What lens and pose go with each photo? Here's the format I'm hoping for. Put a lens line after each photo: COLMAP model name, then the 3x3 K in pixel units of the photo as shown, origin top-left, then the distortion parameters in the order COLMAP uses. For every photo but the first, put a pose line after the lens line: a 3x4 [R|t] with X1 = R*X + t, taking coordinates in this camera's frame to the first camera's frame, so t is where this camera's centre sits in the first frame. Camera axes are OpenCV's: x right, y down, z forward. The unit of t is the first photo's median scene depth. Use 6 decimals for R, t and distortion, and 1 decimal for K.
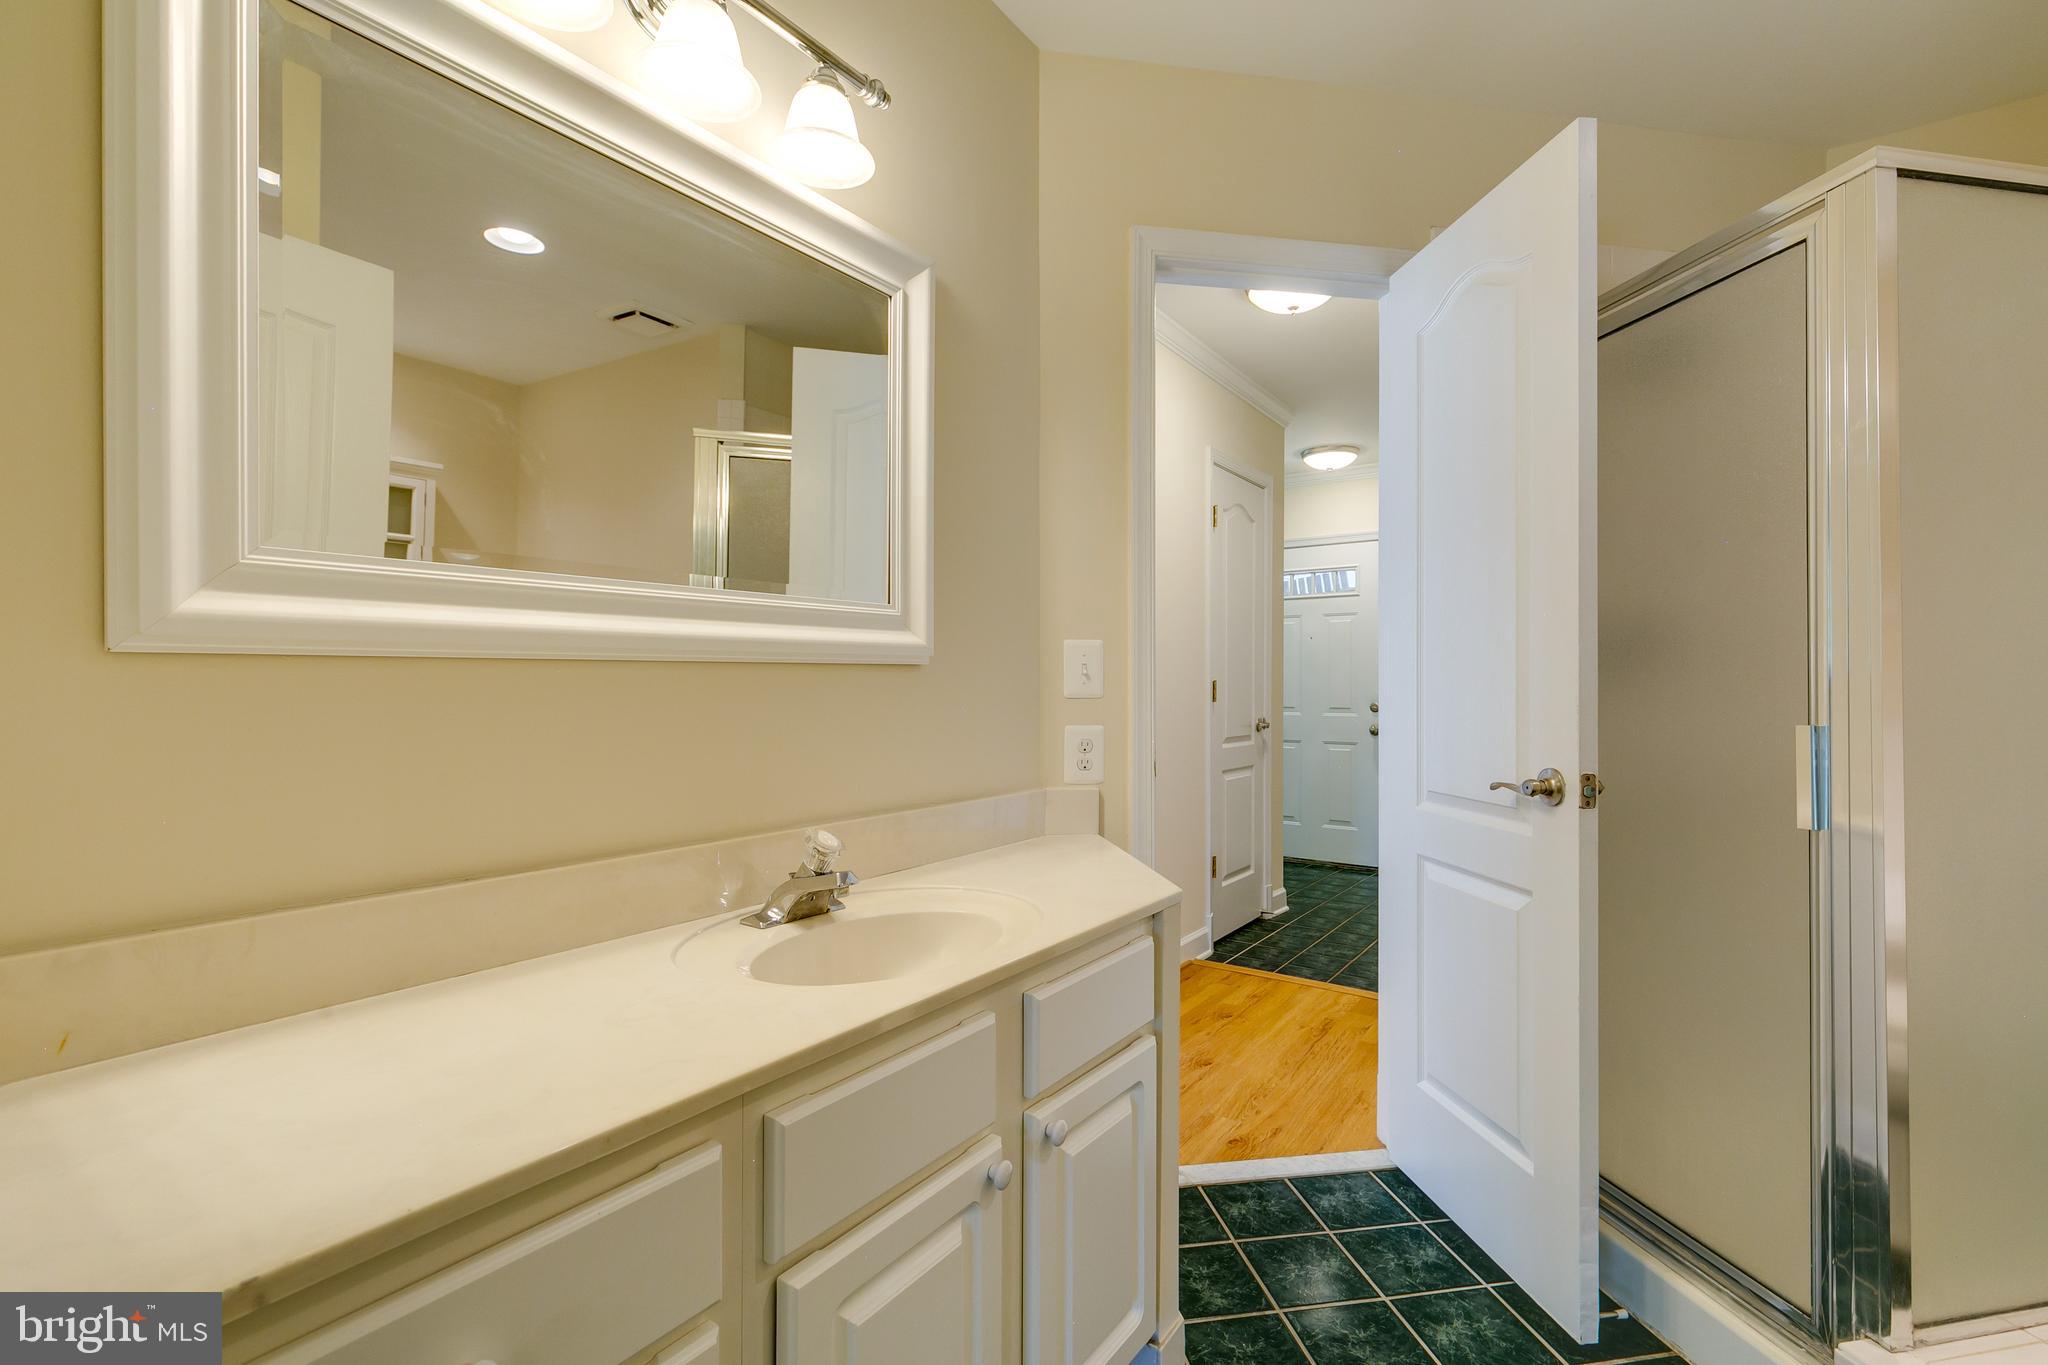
lens RADIAL K [[941.2, 0, 1023.9], [0, 941.2, 681.1], [0, 0, 1]] dist [0.001228, 0.000124]
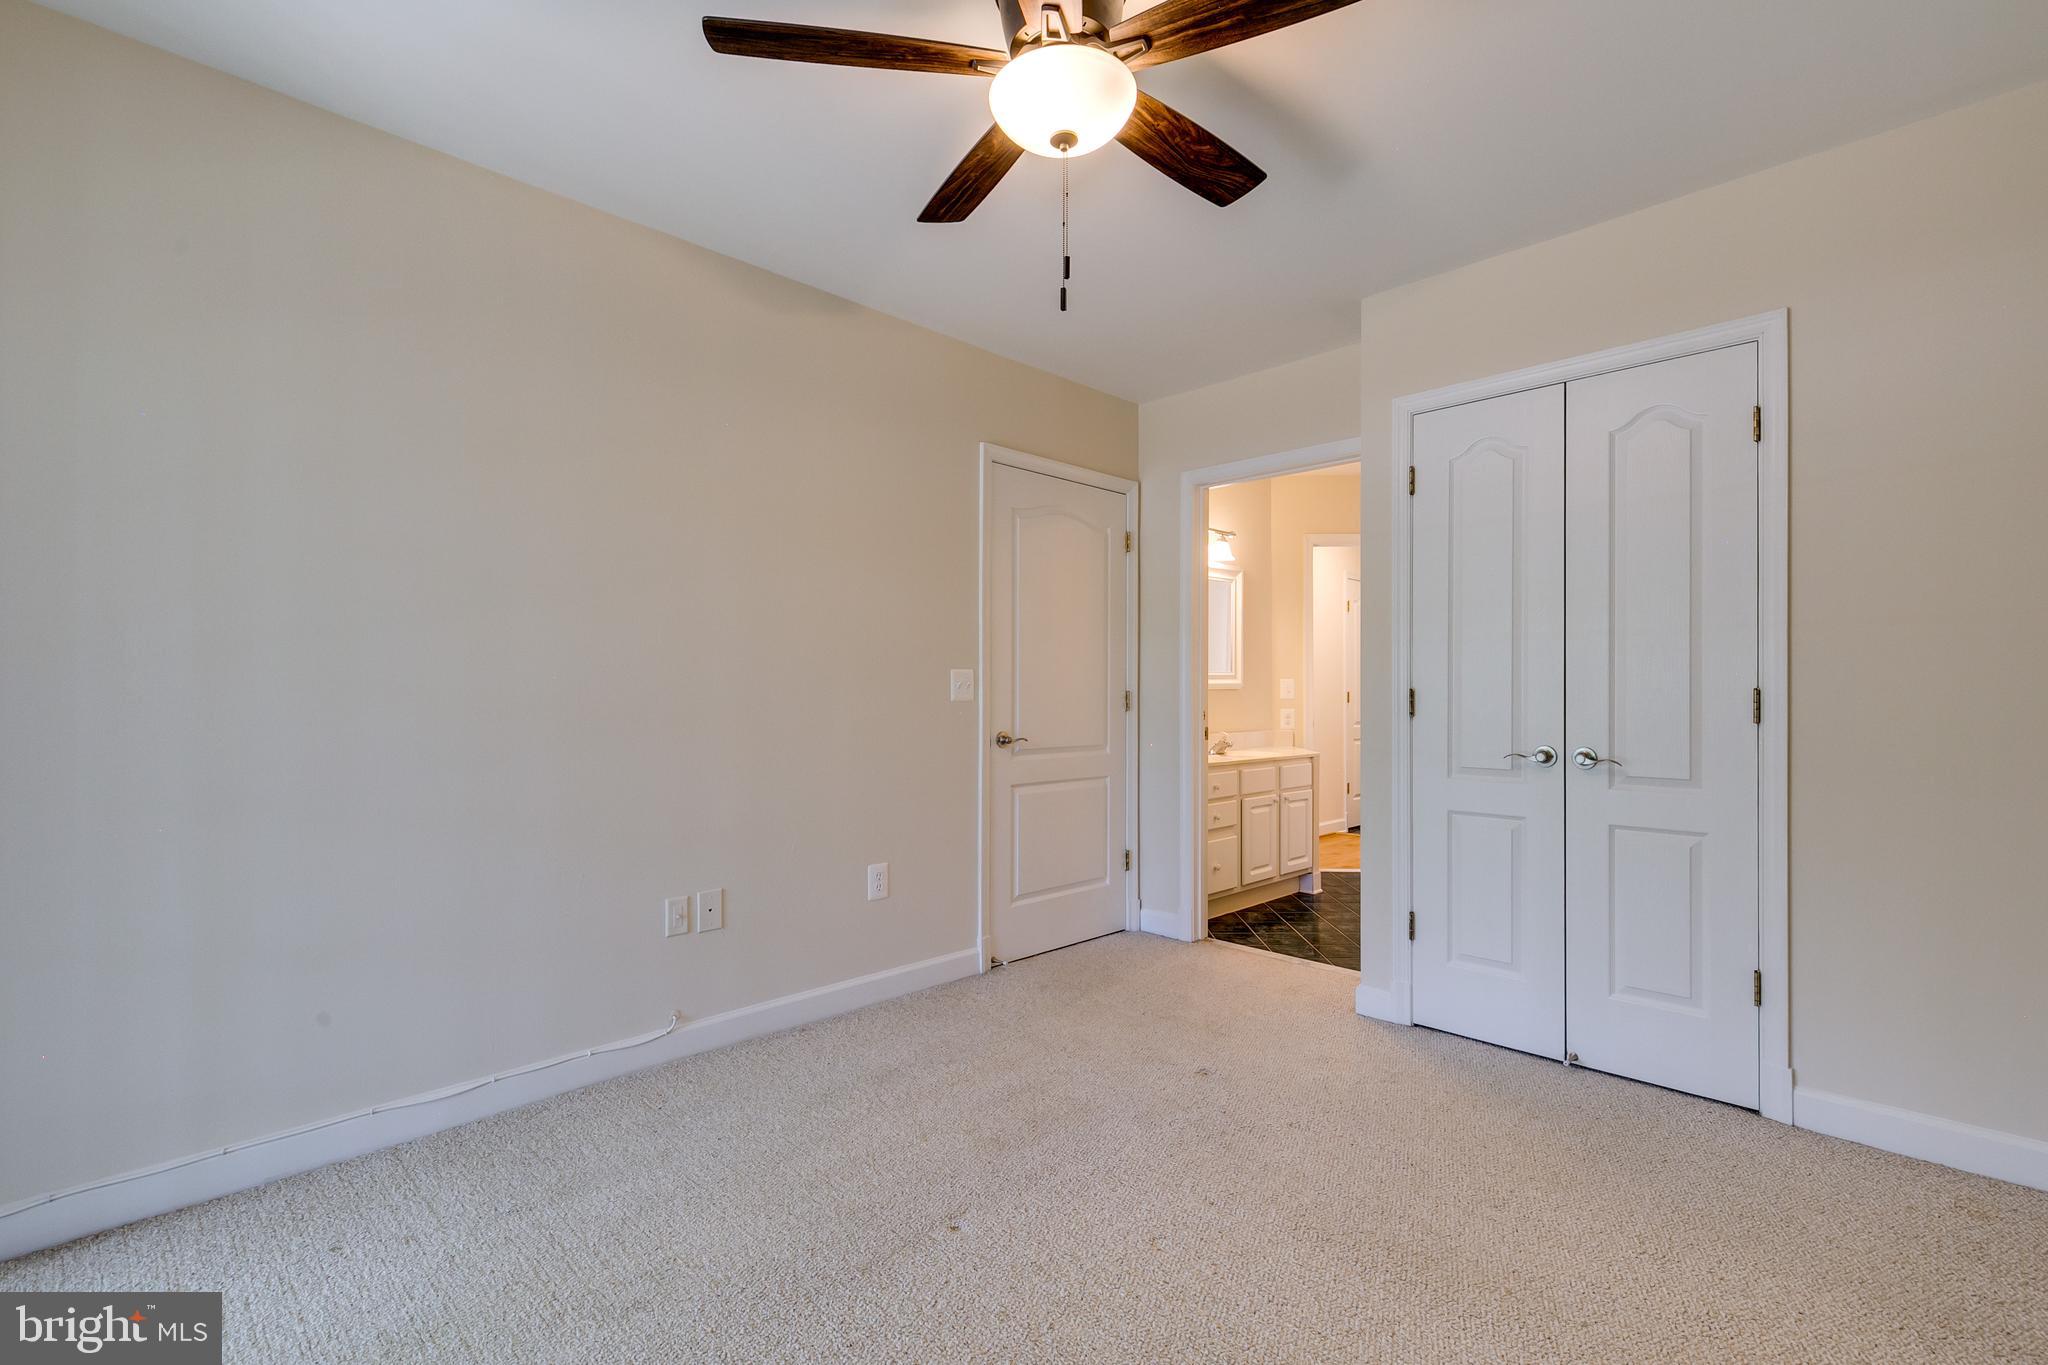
lens RADIAL K [[941.2, 0, 1024.1], [0, 941.2, 688.2], [0, 0, 1]] dist [0.001228, 0.000124]
pose [[0.985208, -0.001042, -0.171362, -0.241130], [0.001447, 0.999996, 0.002240, -0.024976], [0.171359, -0.002455, 0.985206, -2.010130]]
